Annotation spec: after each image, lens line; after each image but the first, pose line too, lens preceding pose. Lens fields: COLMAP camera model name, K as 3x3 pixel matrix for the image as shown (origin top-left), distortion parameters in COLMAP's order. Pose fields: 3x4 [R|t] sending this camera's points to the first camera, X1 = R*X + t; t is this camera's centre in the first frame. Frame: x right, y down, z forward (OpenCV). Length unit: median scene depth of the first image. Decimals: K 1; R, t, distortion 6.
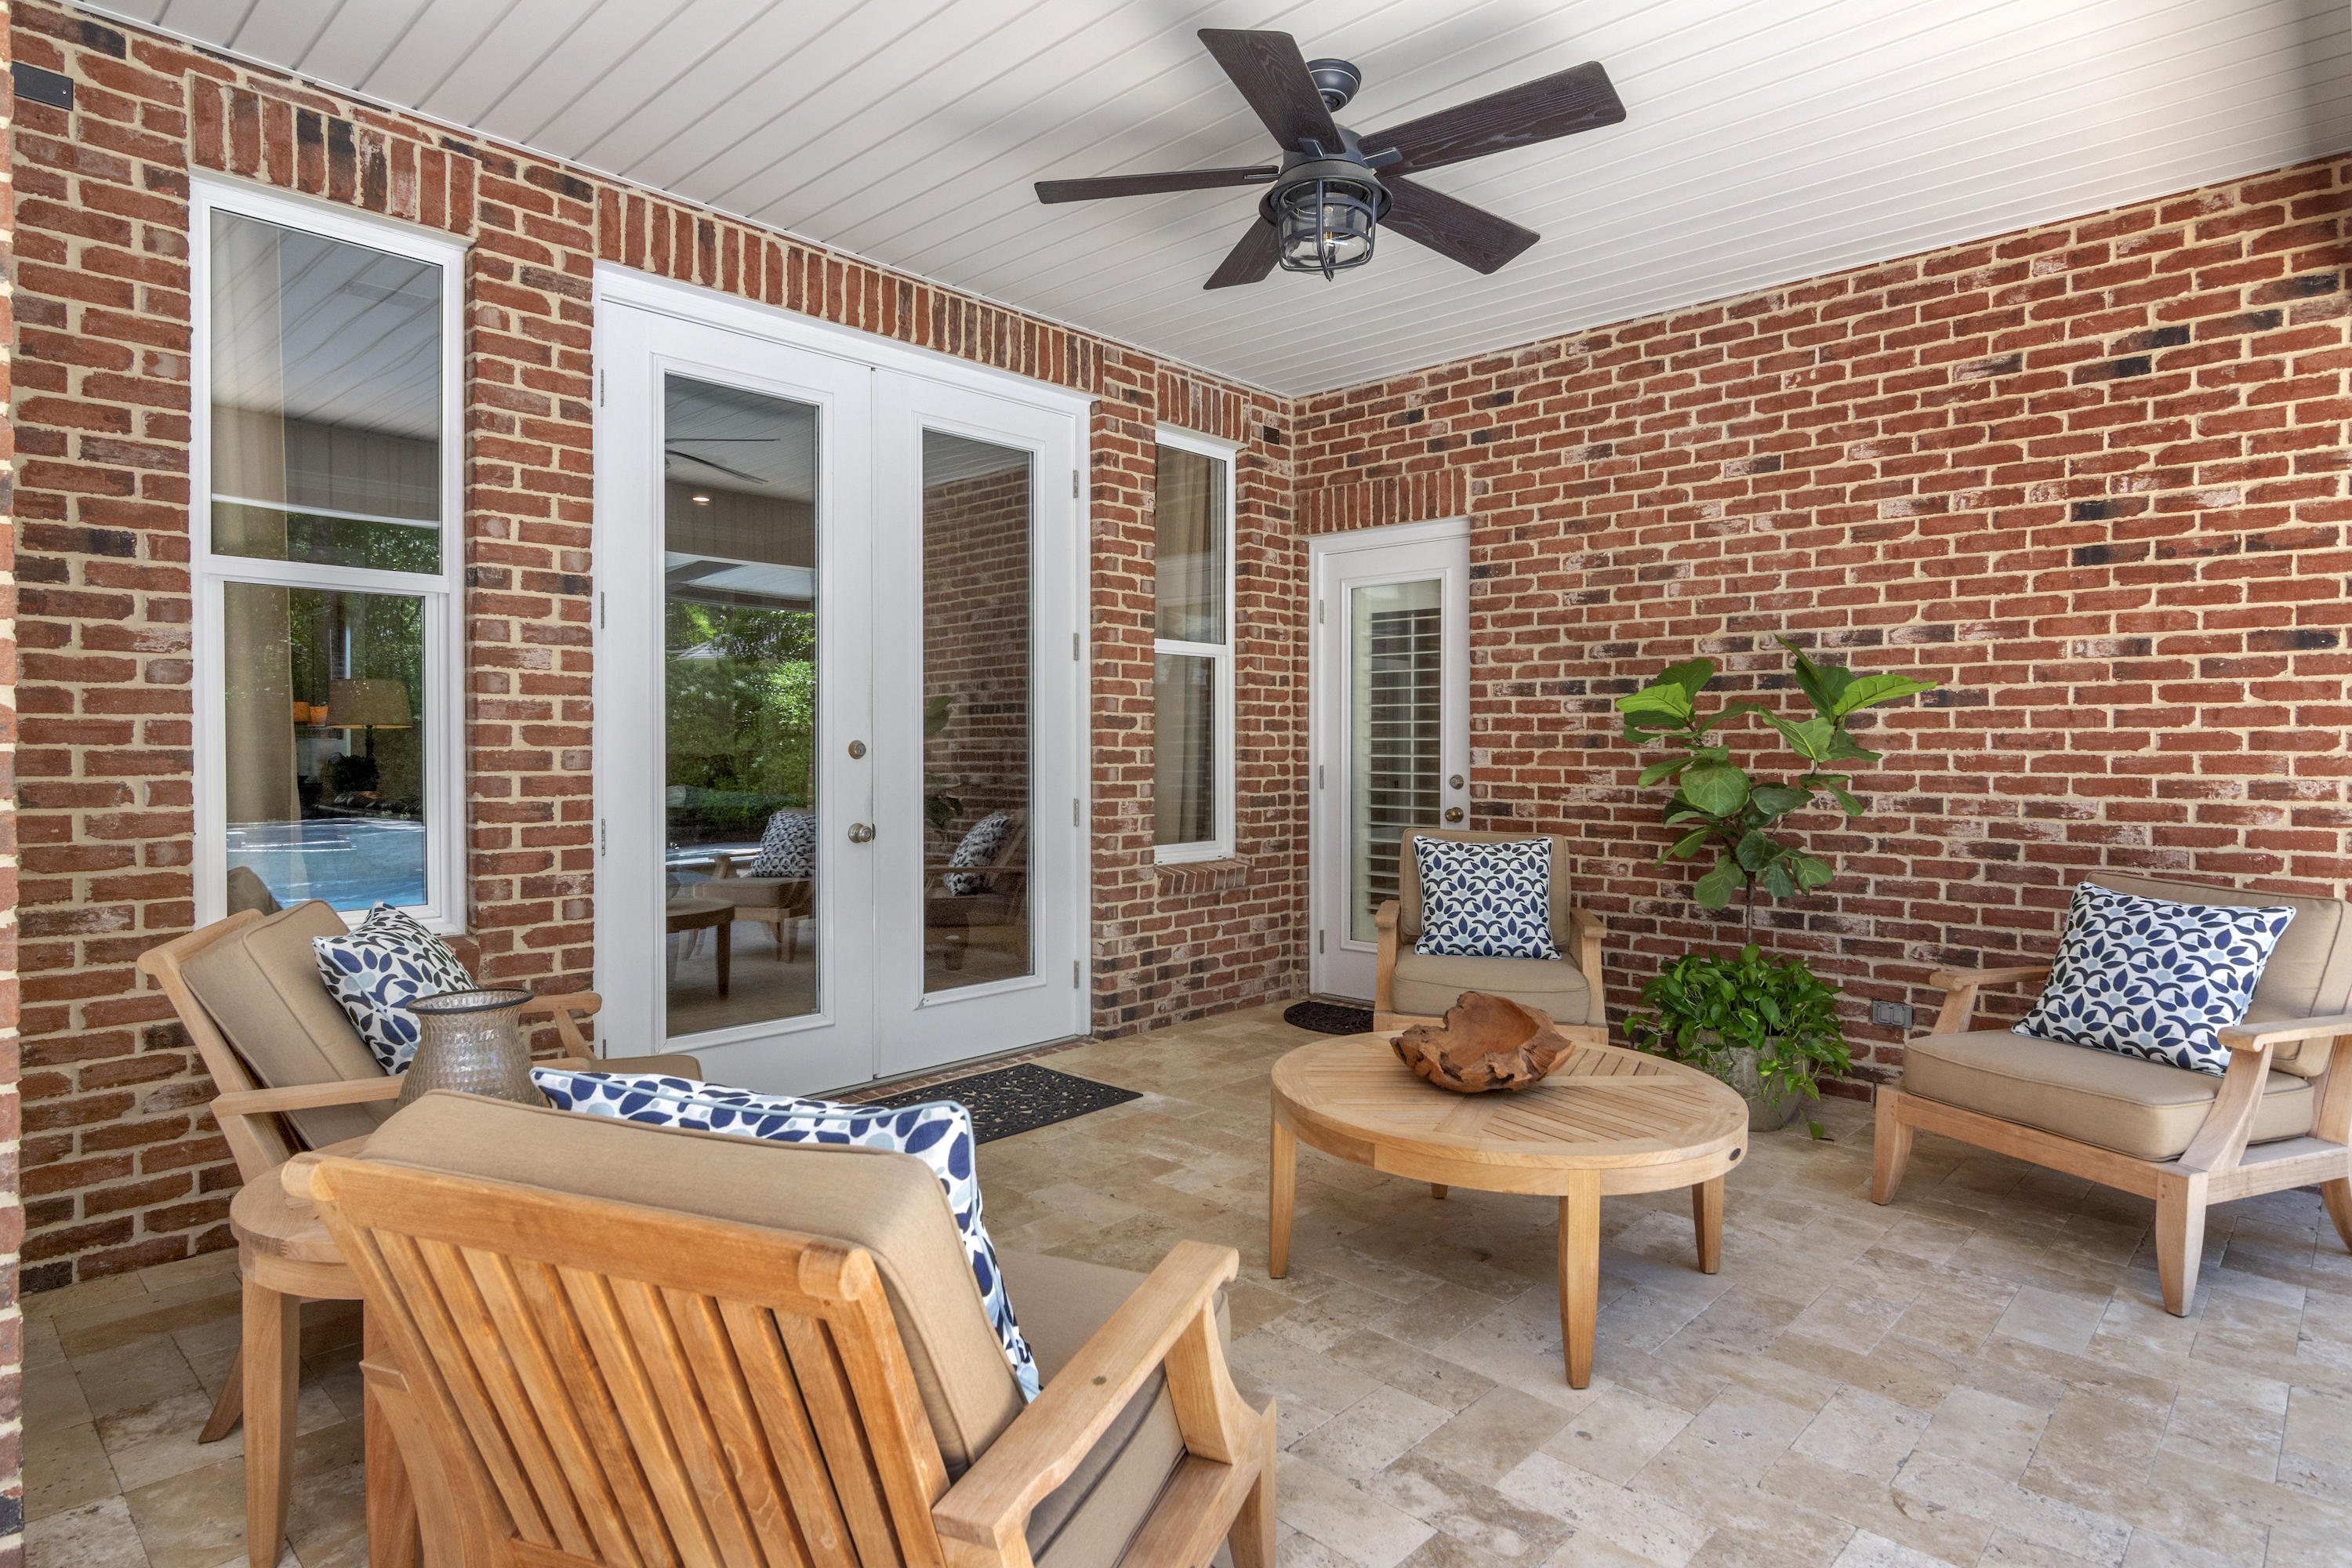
lens RADIAL K [[1272.1, 0, 1168.4], [0, 1272.1, 773.6], [0, 0, 1]] dist [0.001787, -0.000796]
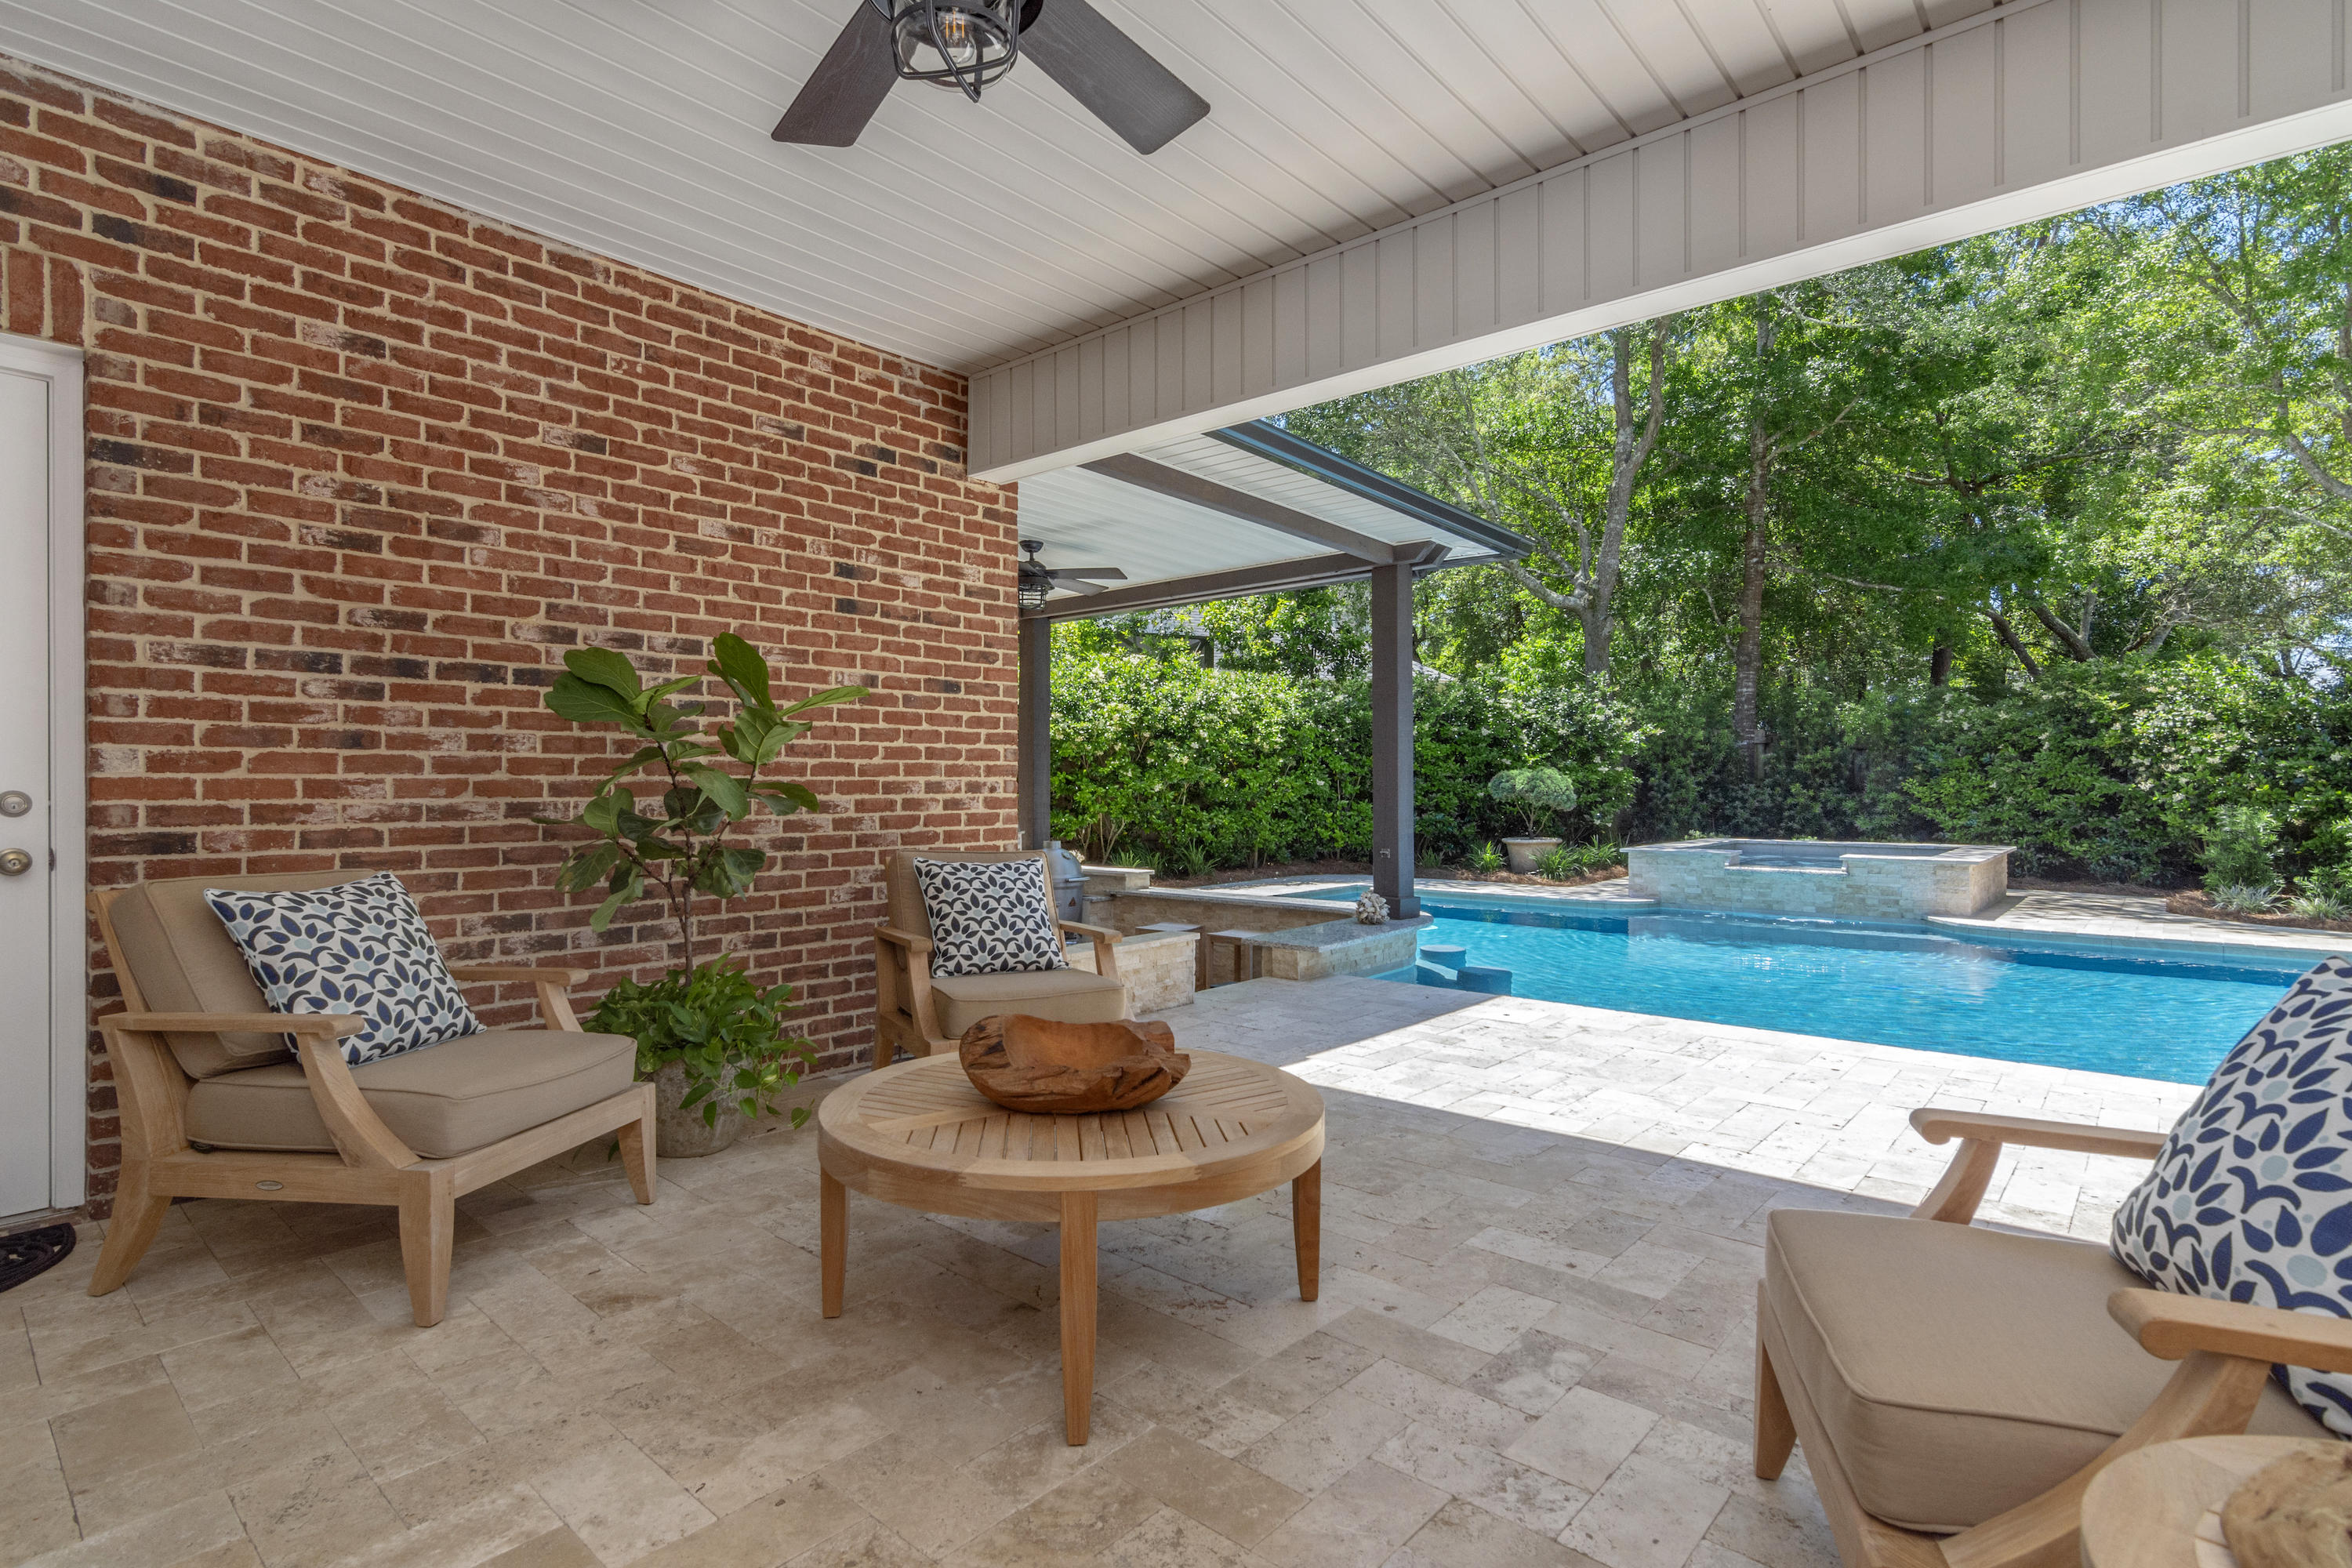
lens RADIAL K [[1148.3, 0, 1176.0], [0, 1148.3, 784.0], [0, 0, 1]] dist [-0.001535, 0.000750]
pose [[-0.039670, -0.007016, 0.999188, -0.385698], [0.016825, 0.999829, 0.007689, 0.003312], [-0.999071, 0.017117, -0.039546, 0.631677]]
